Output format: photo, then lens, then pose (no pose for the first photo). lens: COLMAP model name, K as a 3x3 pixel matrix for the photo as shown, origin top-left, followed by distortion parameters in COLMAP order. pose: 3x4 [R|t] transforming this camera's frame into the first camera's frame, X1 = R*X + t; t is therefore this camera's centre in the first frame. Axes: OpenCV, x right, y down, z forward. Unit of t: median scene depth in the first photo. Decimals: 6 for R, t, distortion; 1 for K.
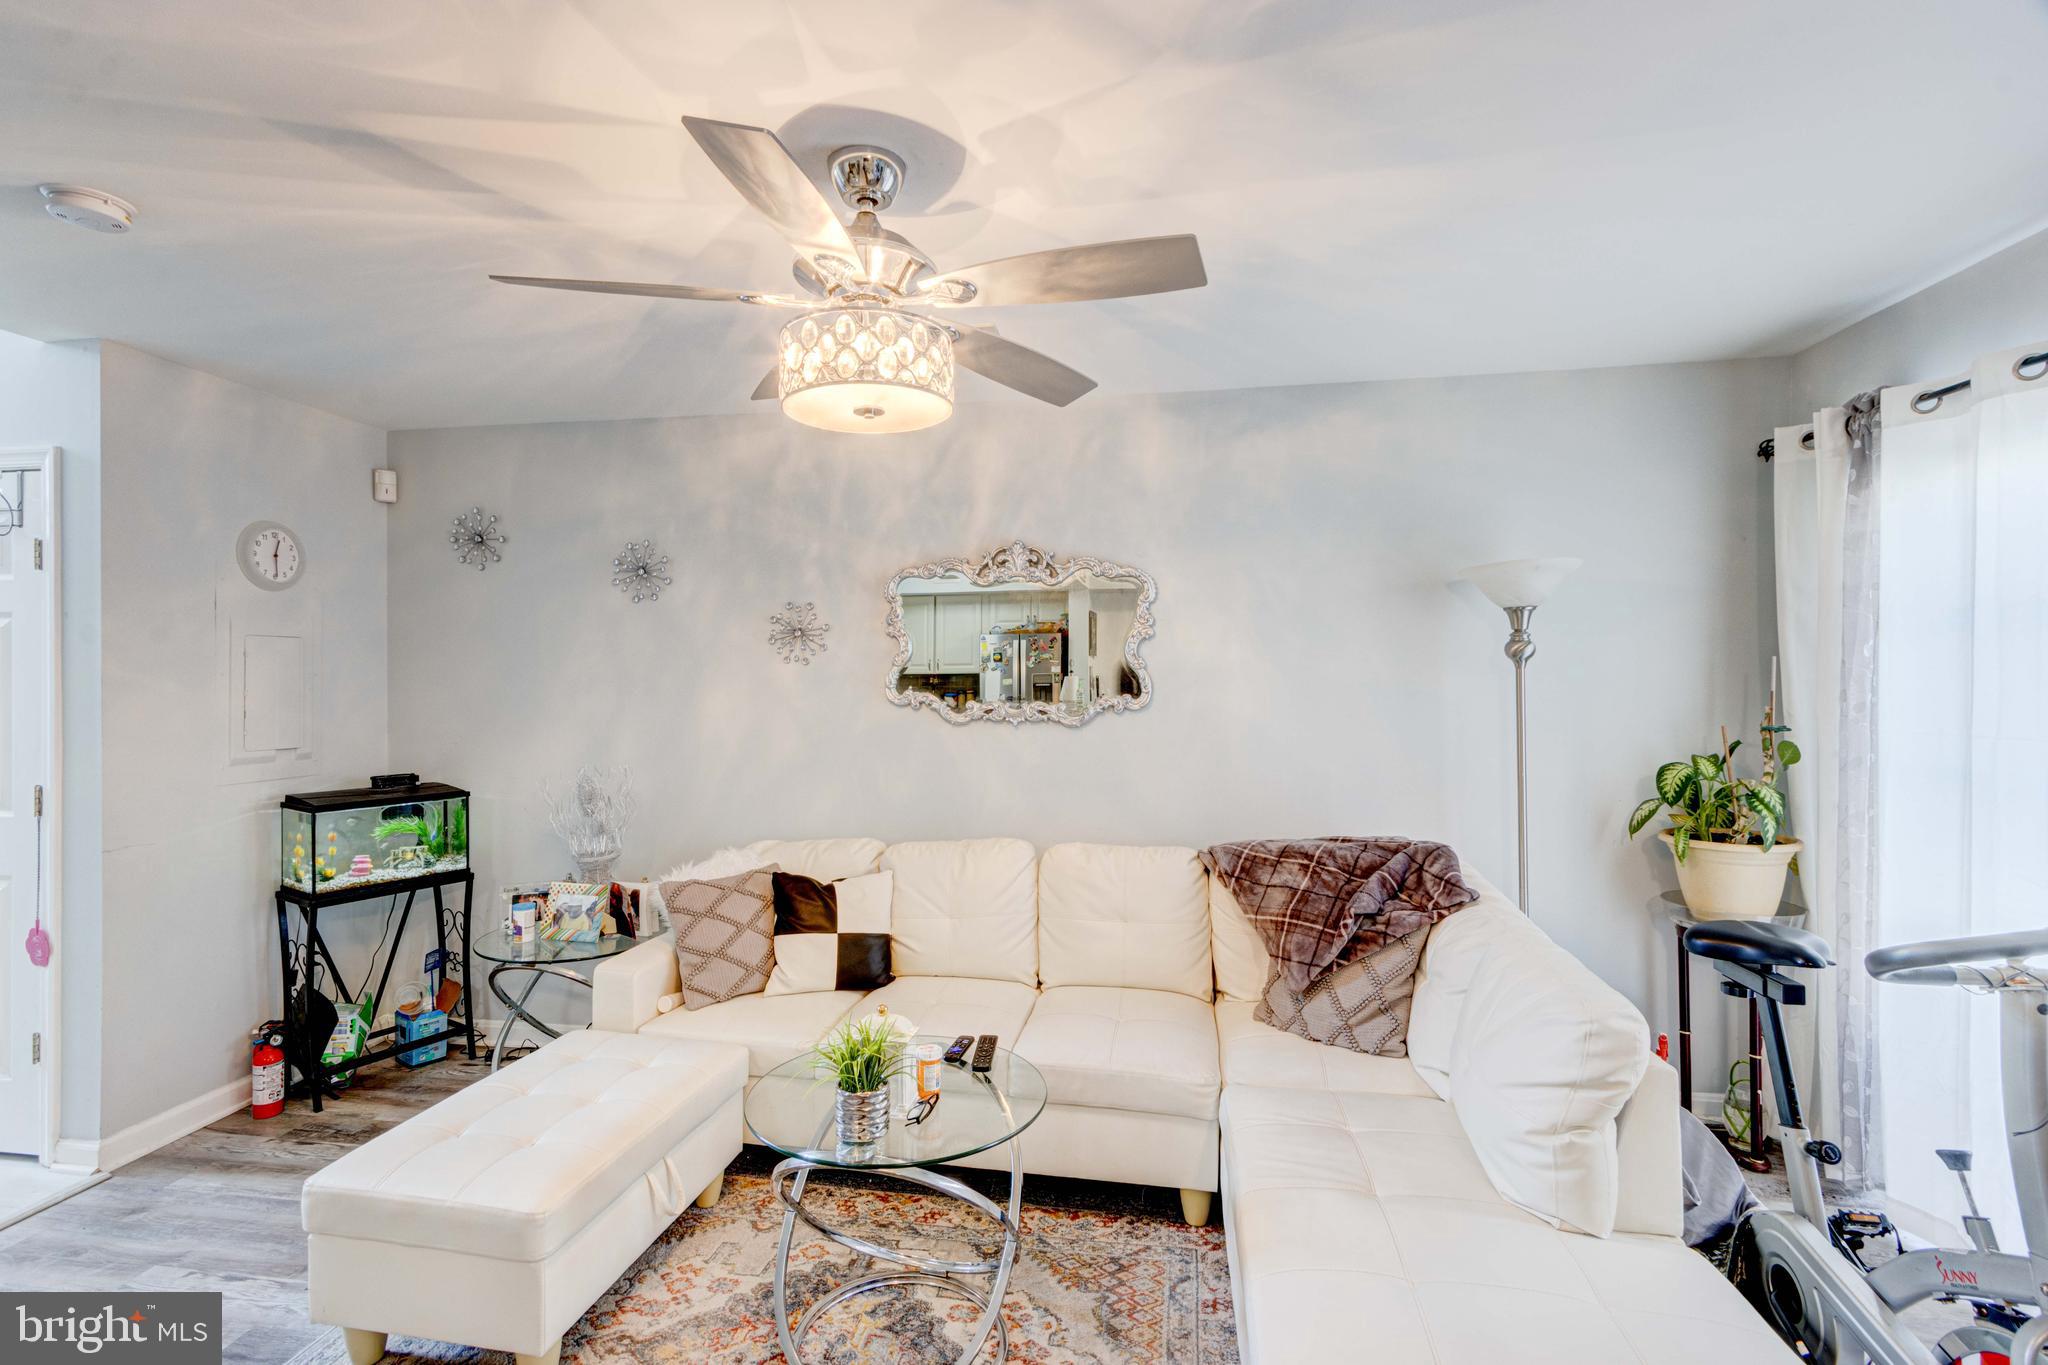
lens RADIAL K [[937.9, 0, 1004.7], [0, 937.9, 672.0], [0, 0, 1]] dist [0.009600, -0.003340]
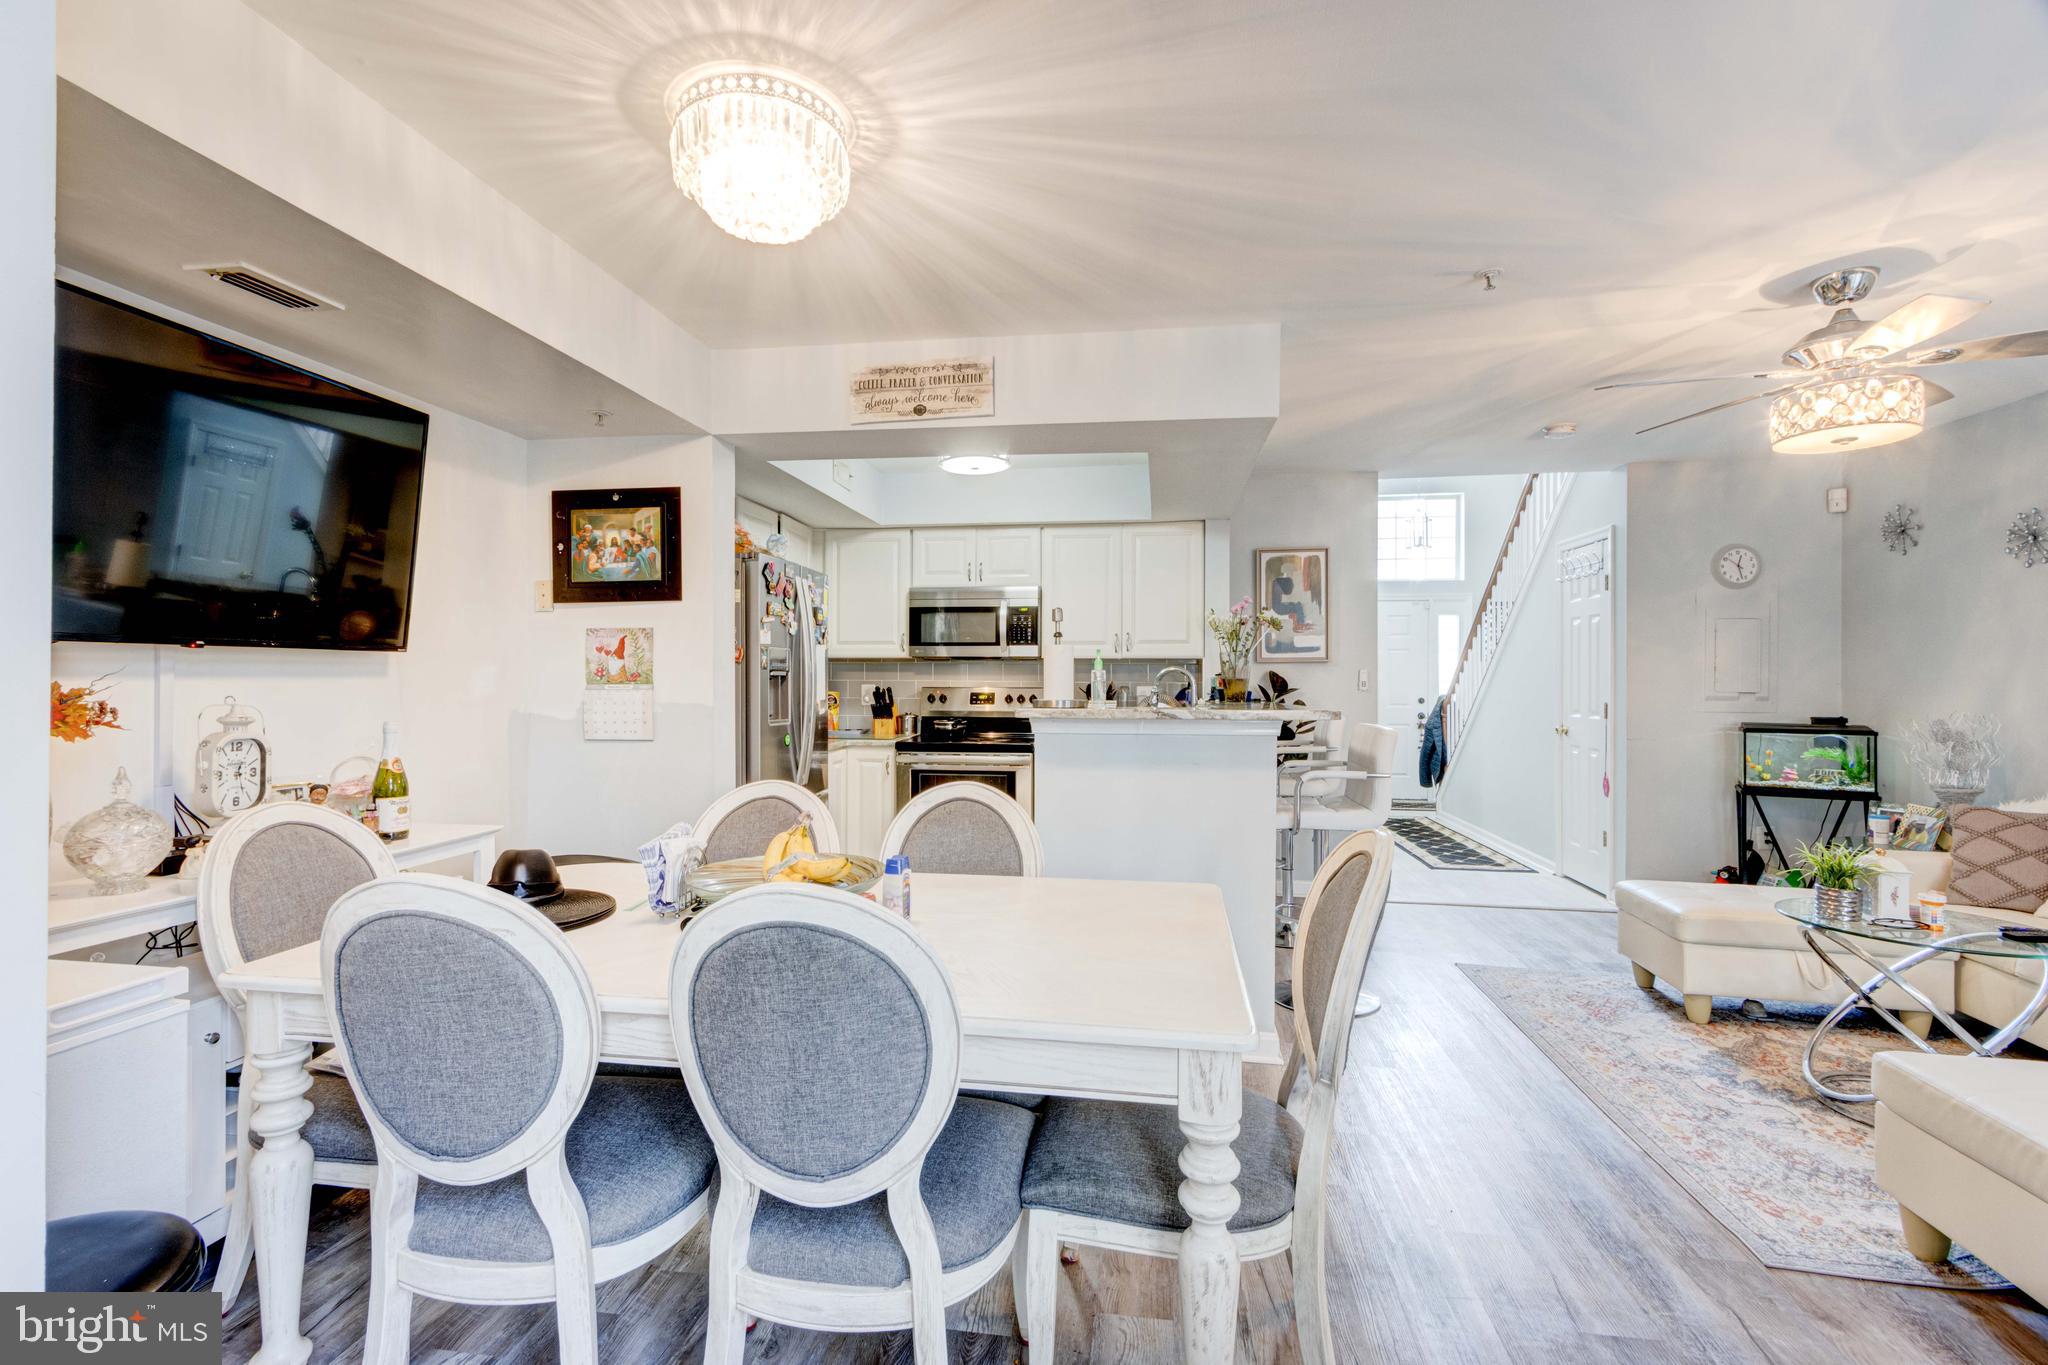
lens RADIAL K [[937.9, 0, 1012.8], [0, 937.9, 682.2], [0, 0, 1]] dist [0.009600, -0.003340]
pose [[0.002732, 0.006813, -0.999973, 0.749401], [0.002008, 0.999975, 0.006818, 0.052392], [0.999994, -0.002027, 0.002718, -0.181907]]
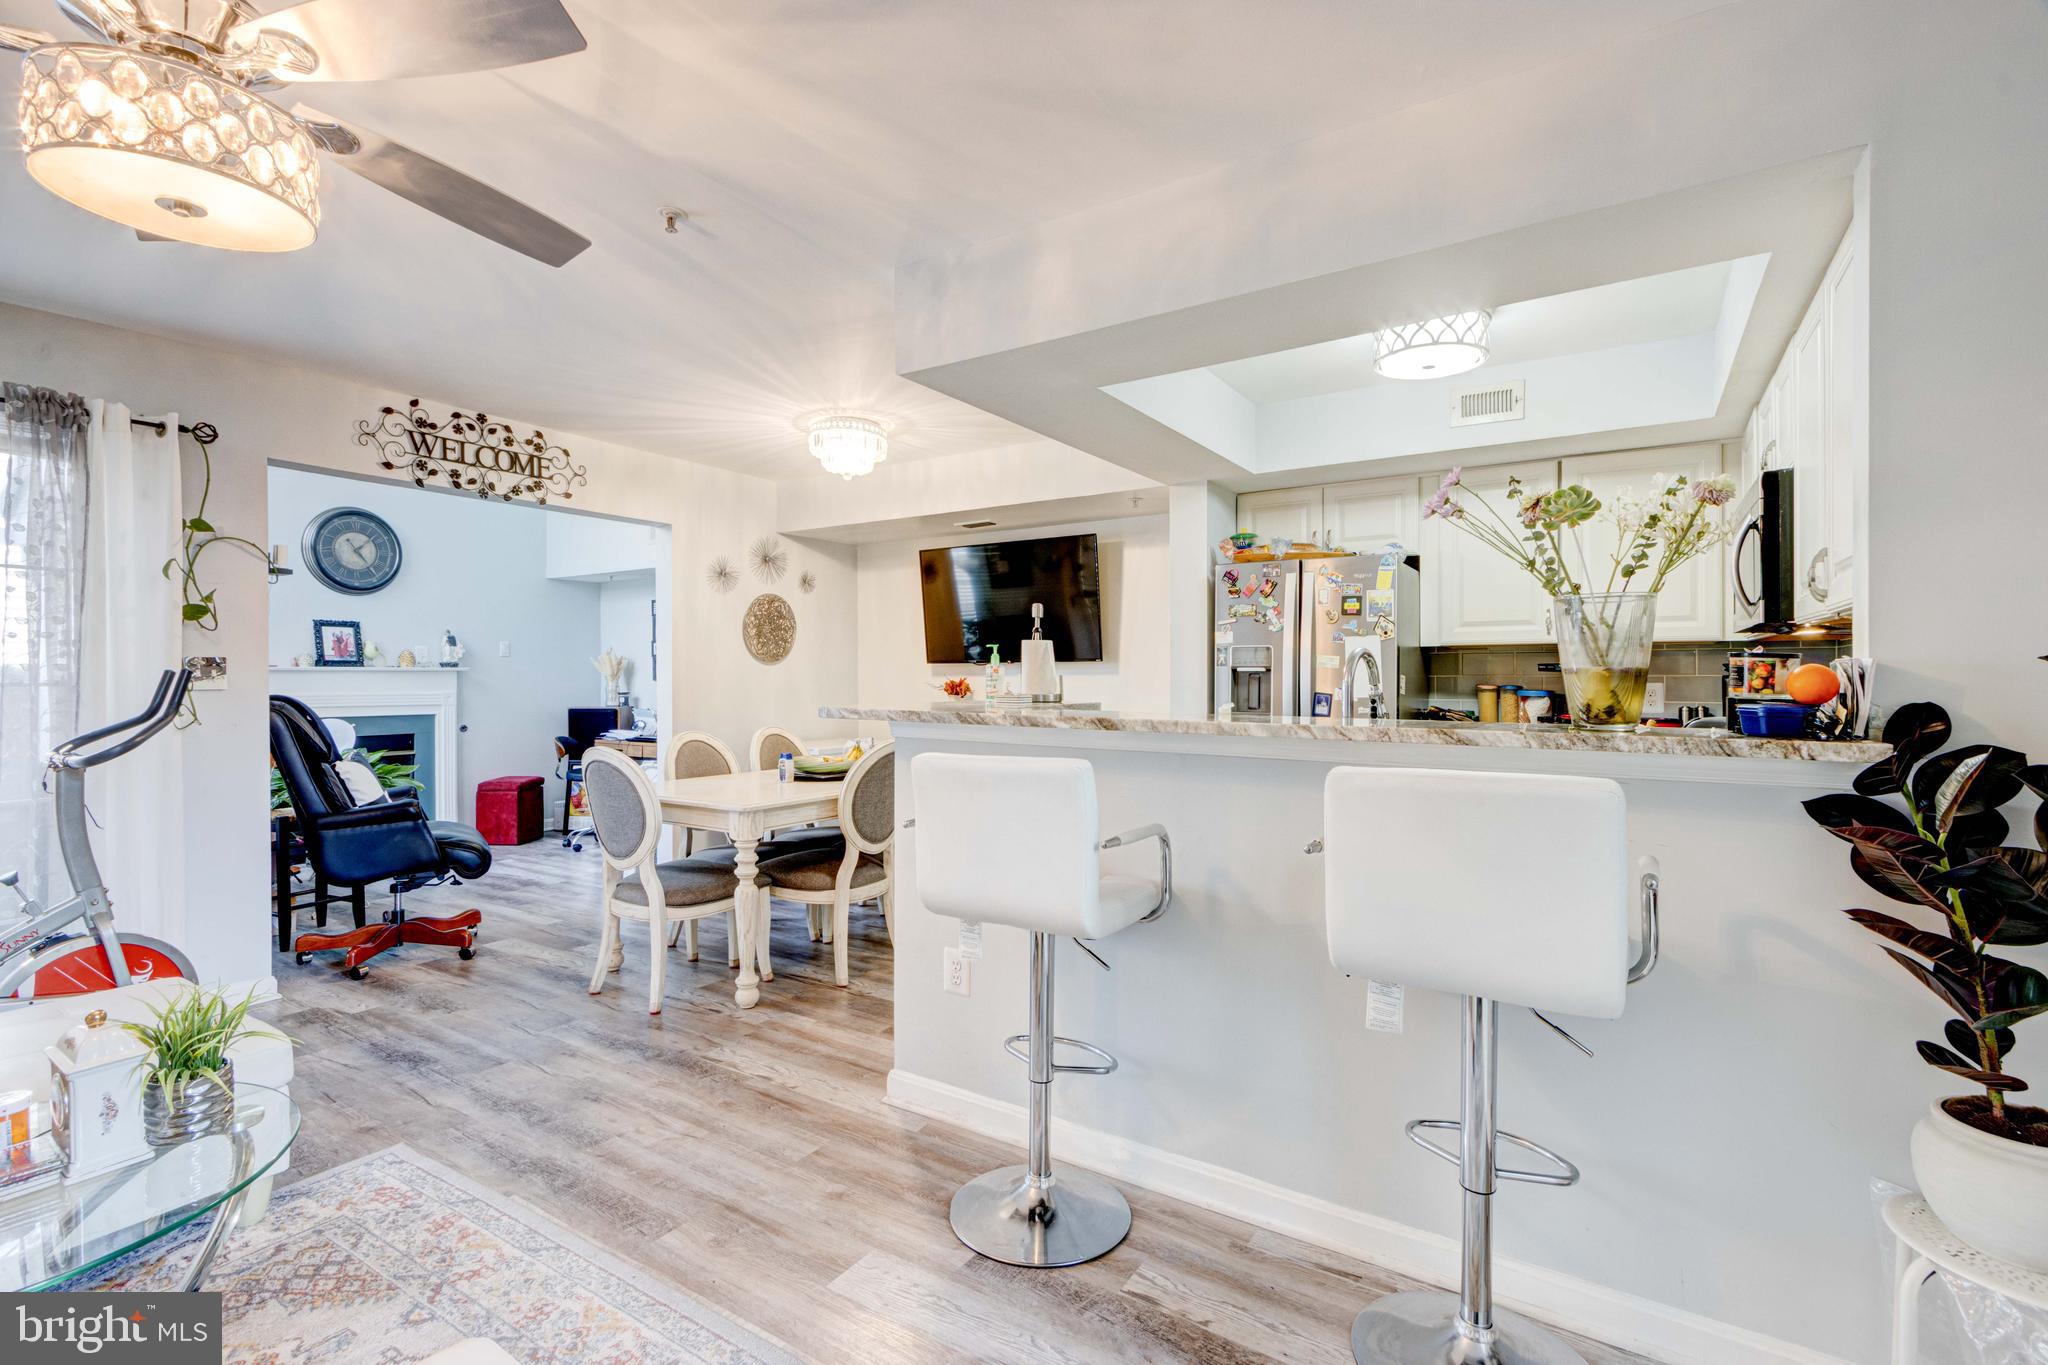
lens RADIAL K [[937.9, 0, 1006.0], [0, 937.9, 678.4], [0, 0, 1]] dist [0.009600, -0.003340]
pose [[-0.912713, 0.002846, 0.408591, -0.596363], [0.001636, 0.999993, -0.003310, 0.063904], [-0.408598, -0.002353, -0.912712, 0.789649]]
